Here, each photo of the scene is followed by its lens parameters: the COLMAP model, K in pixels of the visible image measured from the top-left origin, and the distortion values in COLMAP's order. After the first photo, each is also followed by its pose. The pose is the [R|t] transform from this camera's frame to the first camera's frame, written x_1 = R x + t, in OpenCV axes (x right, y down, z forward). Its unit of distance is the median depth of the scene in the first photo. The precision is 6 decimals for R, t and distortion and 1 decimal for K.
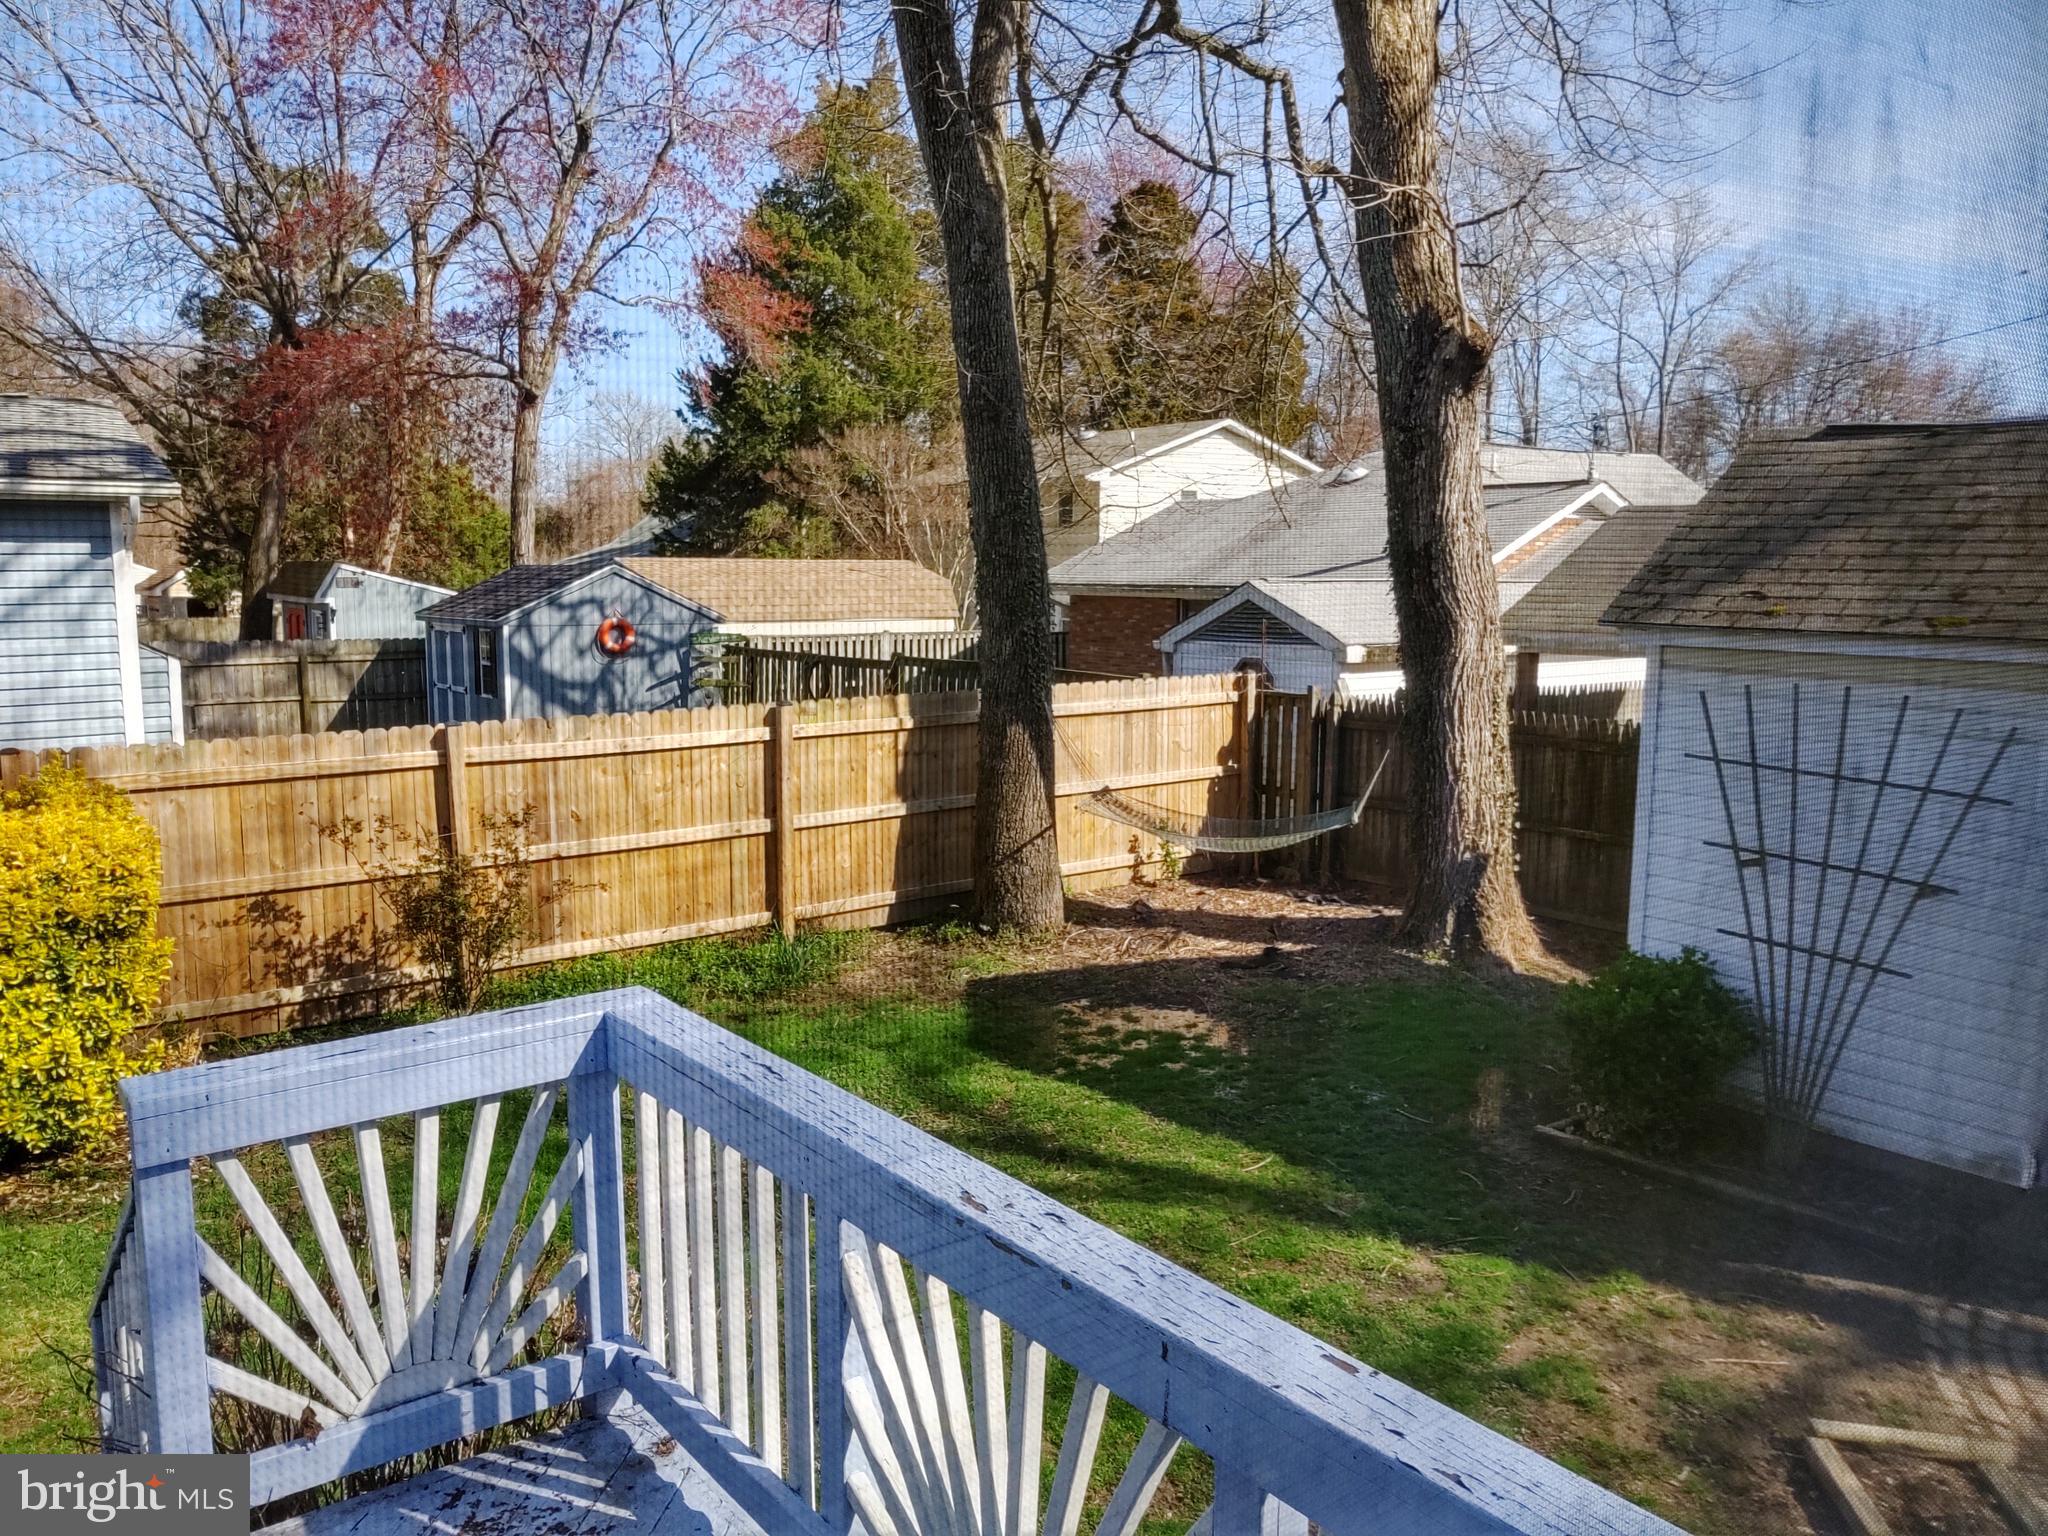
lens RADIAL K [[1569.8, 0, 1030.9], [0, 1569.8, 767.5], [0, 0, 1]] dist [0.070561, -0.132782]
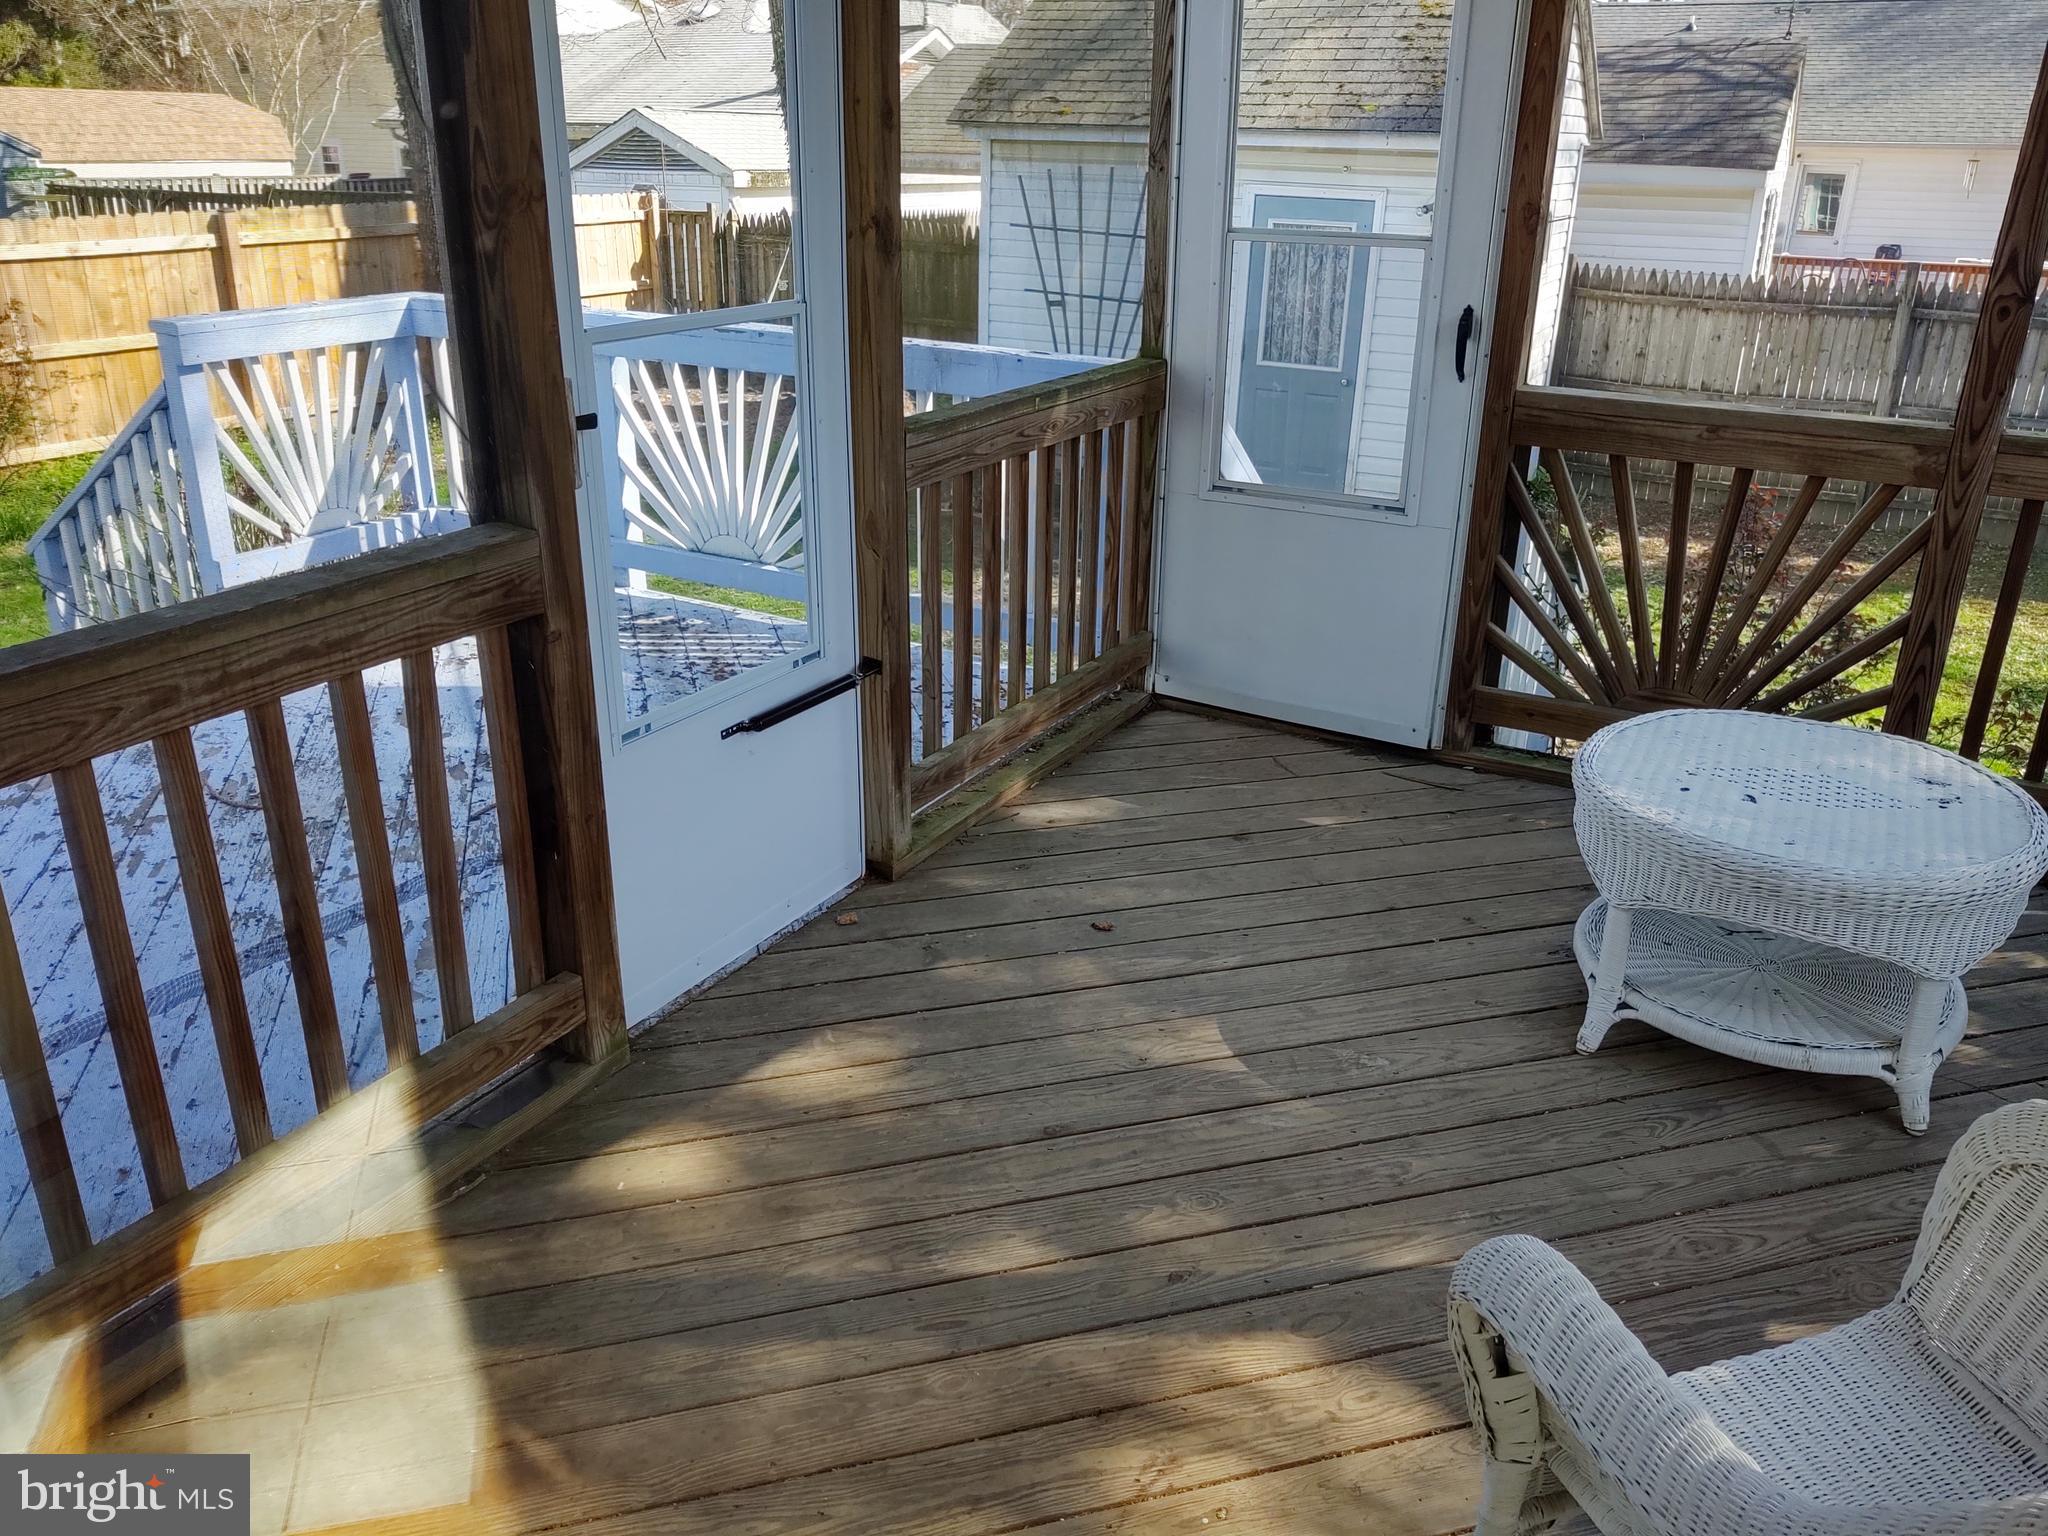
lens RADIAL K [[1569.8, 0, 1030.9], [0, 1569.8, 767.5], [0, 0, 1]] dist [0.070561, -0.132782]
pose [[0.920961, -0.132435, 0.366458, -0.091863], [0.035214, 0.964909, 0.260214, 0.058946], [-0.388060, -0.226742, 0.893307, -0.229765]]
